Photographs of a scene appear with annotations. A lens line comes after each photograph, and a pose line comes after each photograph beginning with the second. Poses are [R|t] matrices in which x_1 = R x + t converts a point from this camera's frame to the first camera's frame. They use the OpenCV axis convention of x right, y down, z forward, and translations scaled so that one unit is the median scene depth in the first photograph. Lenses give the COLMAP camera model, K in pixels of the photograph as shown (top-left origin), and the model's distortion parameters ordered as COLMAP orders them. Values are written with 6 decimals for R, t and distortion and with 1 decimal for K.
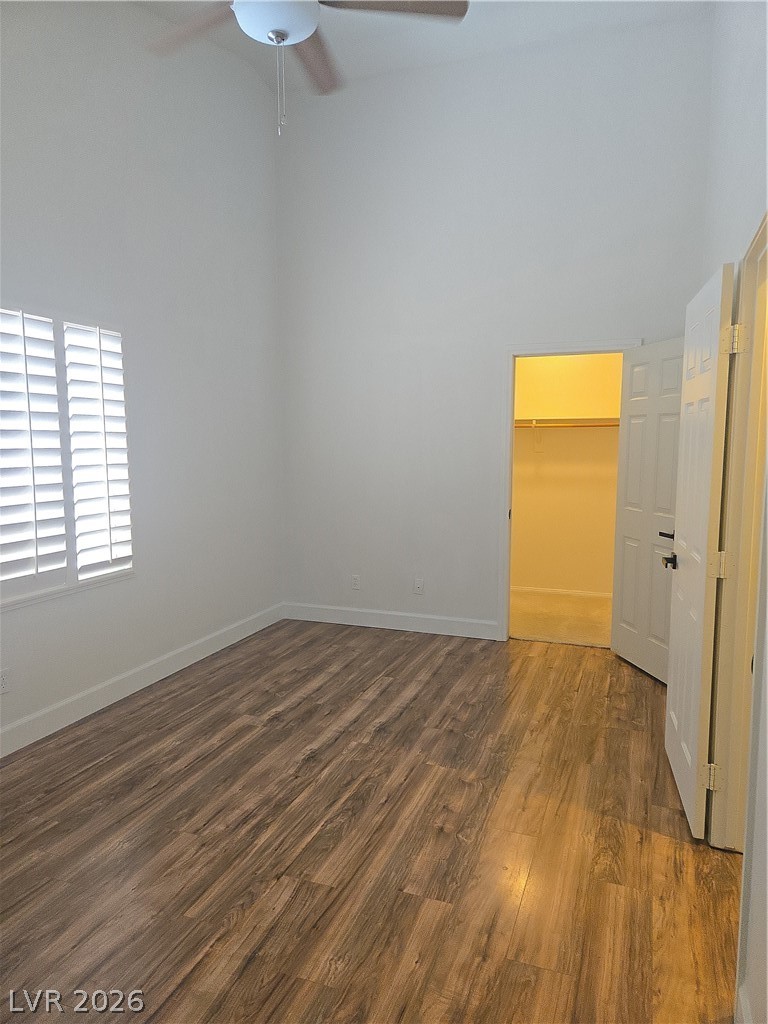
lens RADIAL K [[683.1, 0, 393.6], [0, 683.1, 510.6], [0, 0, 1]] dist [0.075437, -0.065016]
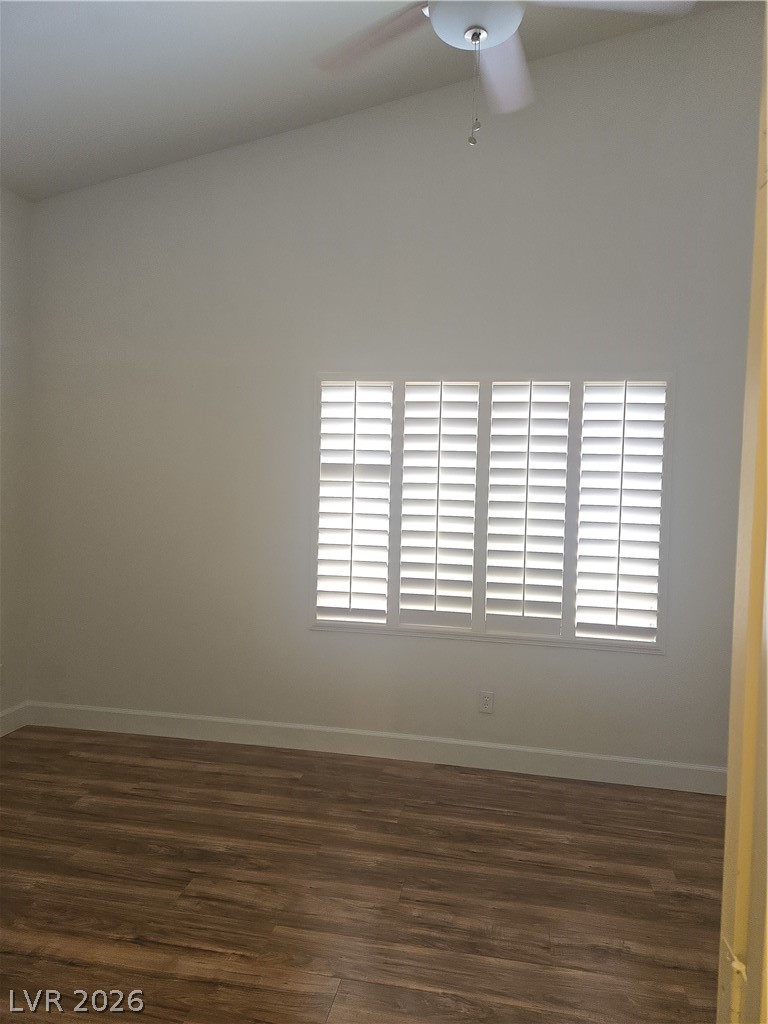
lens RADIAL K [[683.1, 0, 393.6], [0, 683.1, 510.6], [0, 0, 1]] dist [0.075437, -0.065016]
pose [[0.182370, 0.043673, -0.982260, 0.495272], [-0.134450, 0.990737, 0.019087, -0.066987], [0.973994, 0.128584, 0.186552, 0.576696]]
